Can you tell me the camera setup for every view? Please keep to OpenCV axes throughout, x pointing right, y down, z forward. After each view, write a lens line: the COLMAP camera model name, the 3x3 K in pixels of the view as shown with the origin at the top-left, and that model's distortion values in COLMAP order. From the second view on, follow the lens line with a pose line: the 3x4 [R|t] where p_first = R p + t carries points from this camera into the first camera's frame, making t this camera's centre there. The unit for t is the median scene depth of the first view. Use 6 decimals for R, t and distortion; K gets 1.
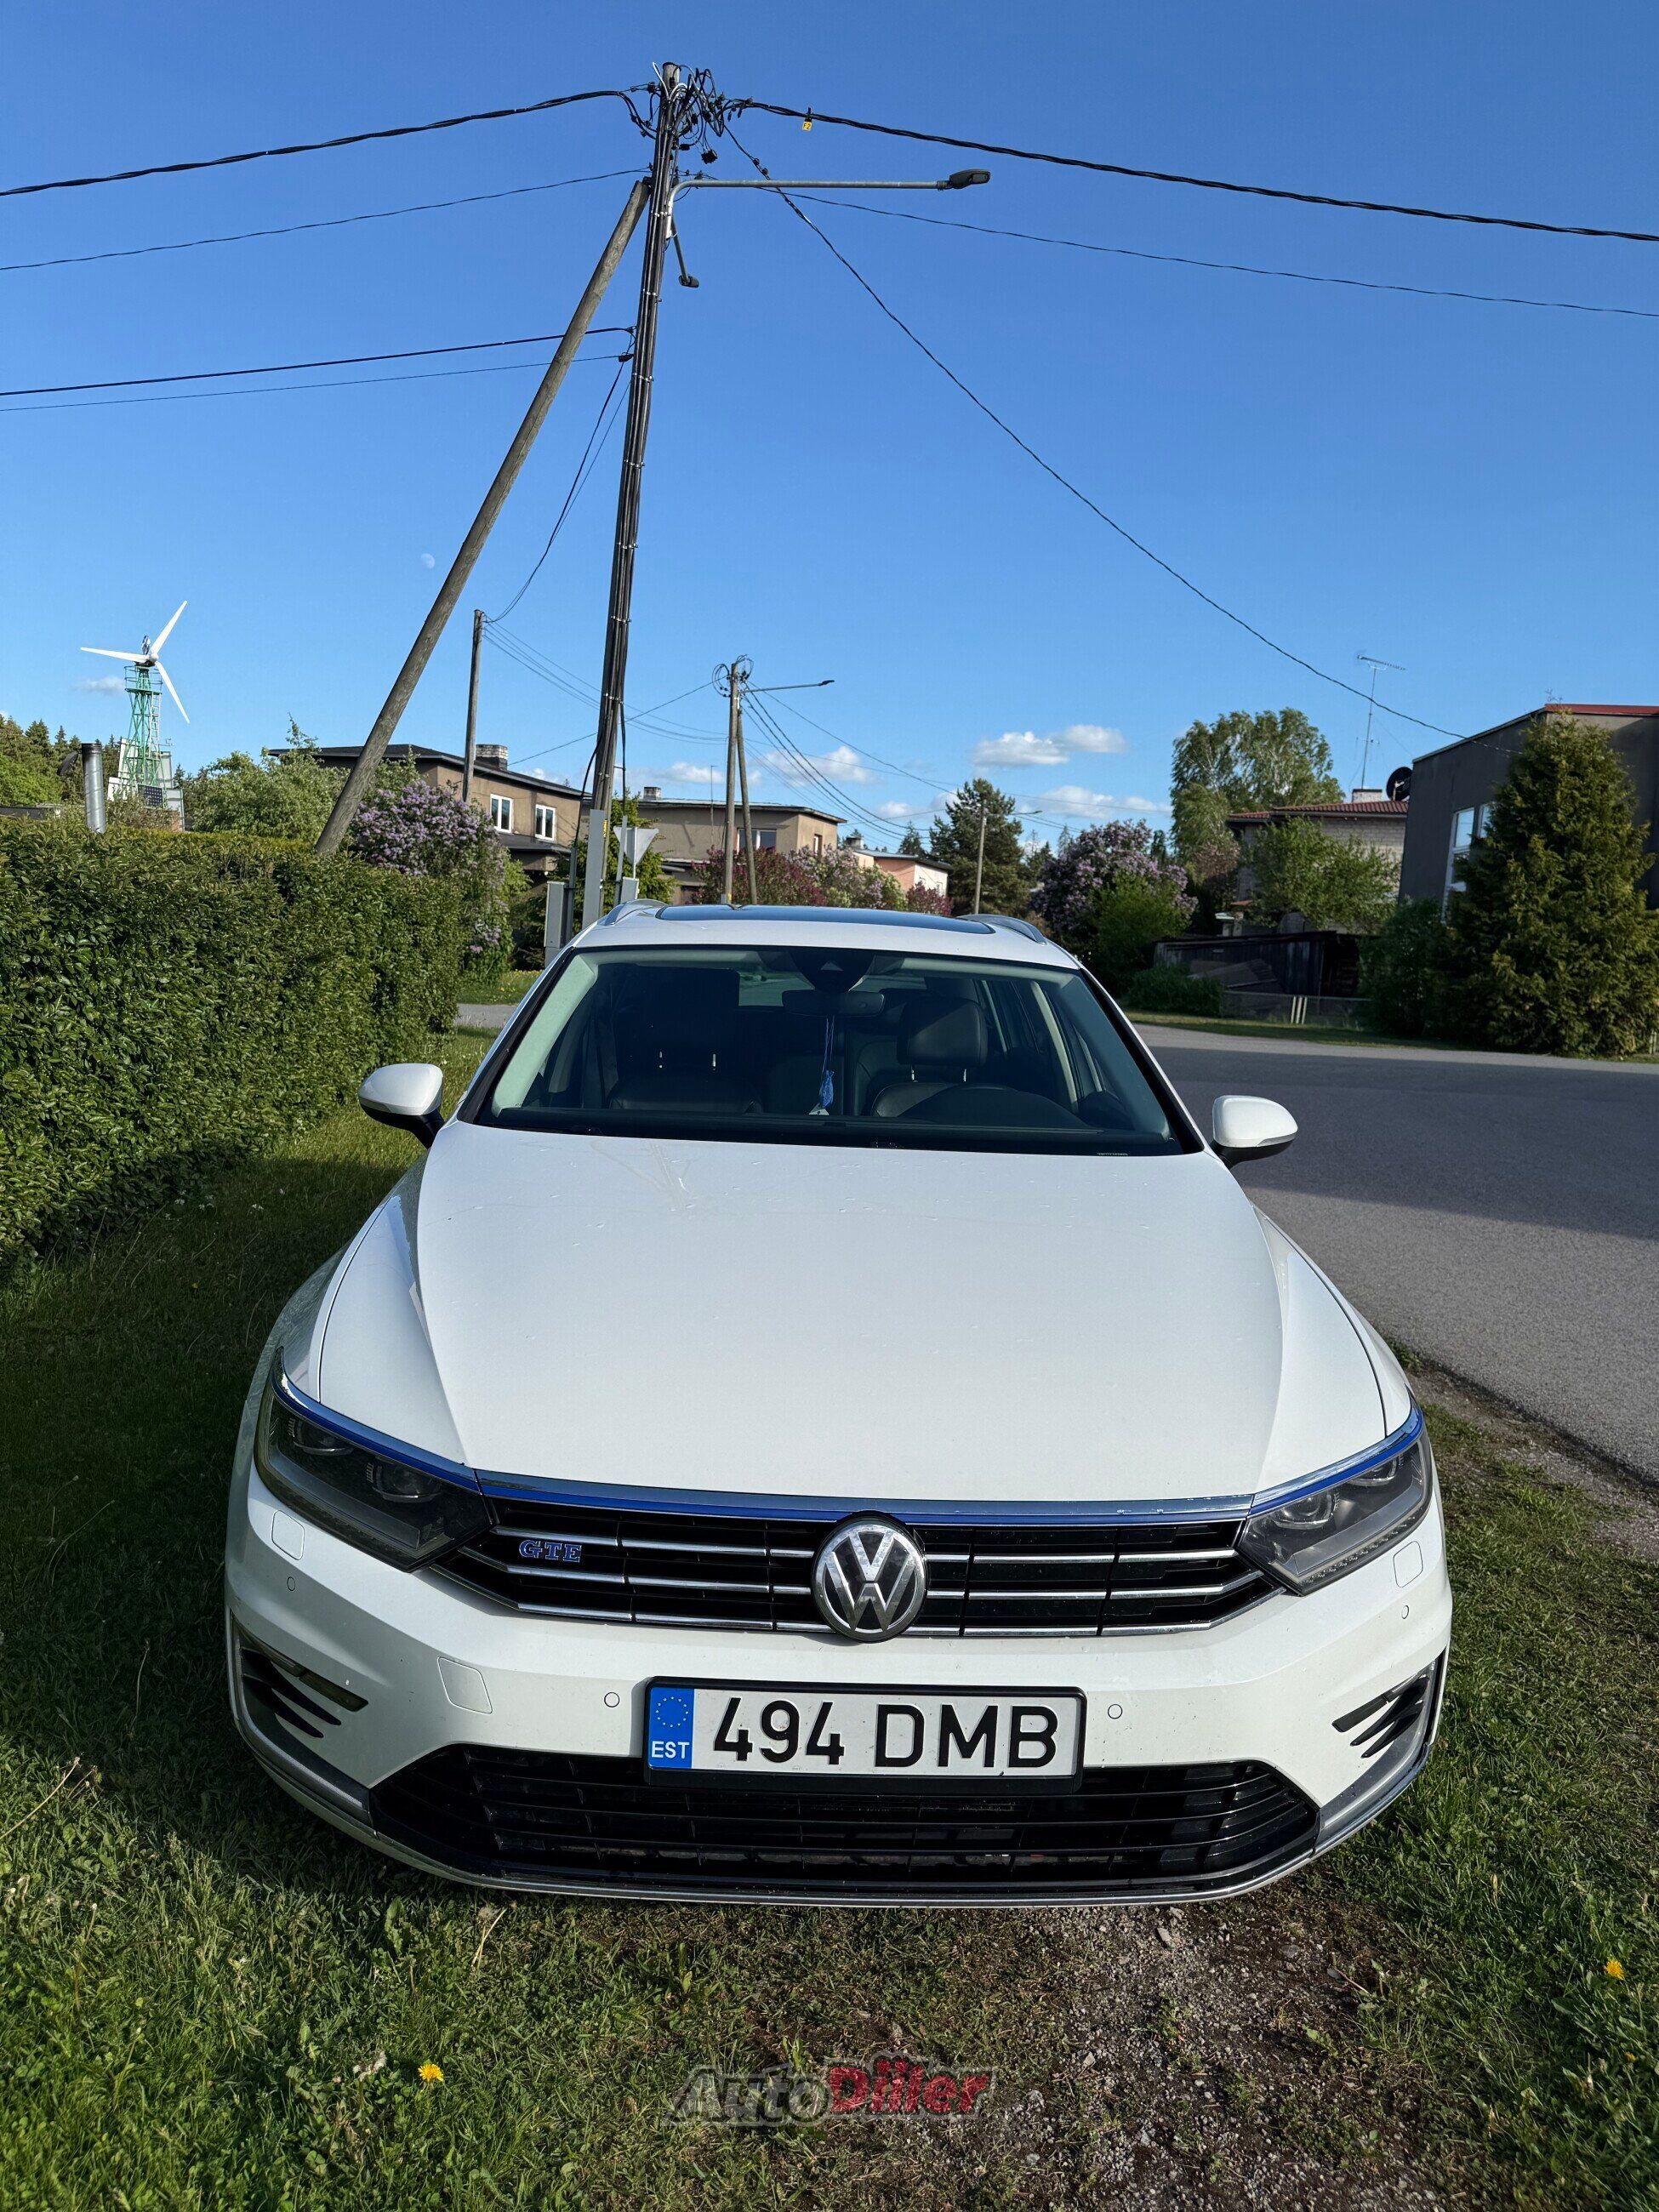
lens RADIAL K [[1581.5, 0, 865.8], [0, 1581.5, 1148.8], [0, 0, 1]] dist [0.035350, -0.026785]
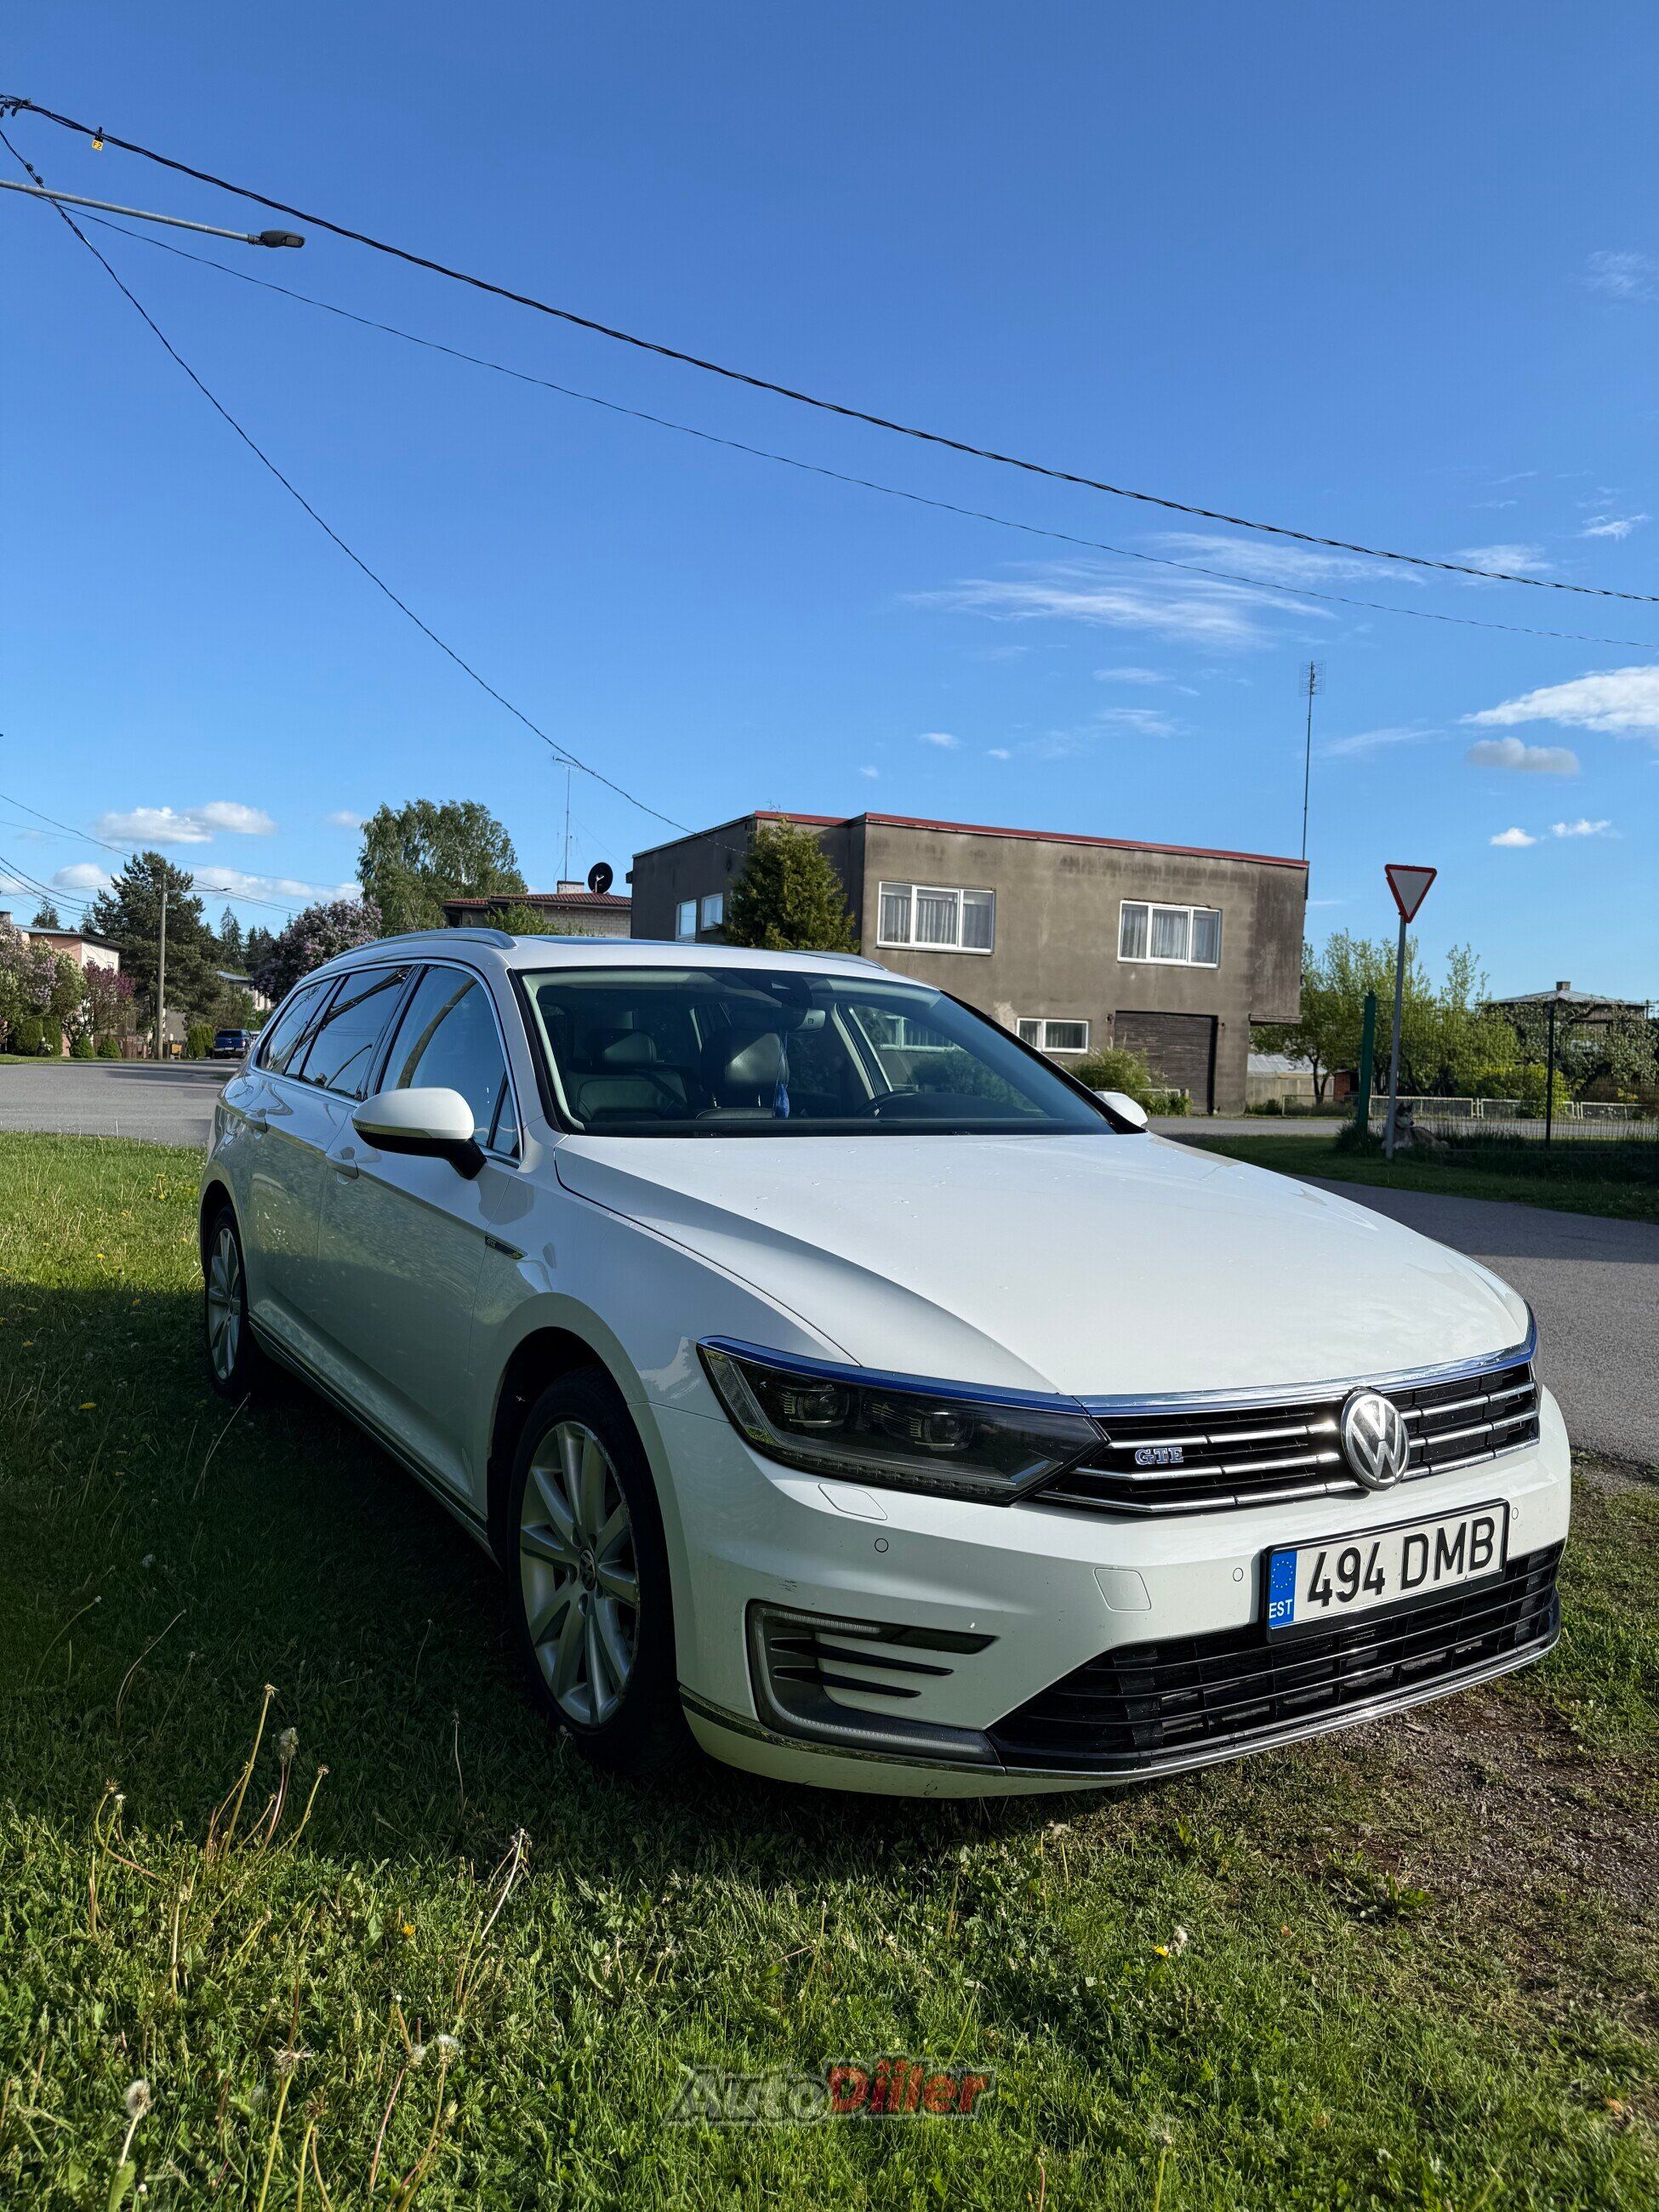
lens RADIAL K [[1581.5, 0, 844.5], [0, 1581.5, 1121.7], [0, 0, 1]] dist [0.035350, -0.026785]
pose [[0.853555, -0.039252, 0.519521, -0.954285], [0.078210, 0.995512, -0.053280, 0.062864], [-0.515098, 0.086109, 0.852795, 0.149292]]
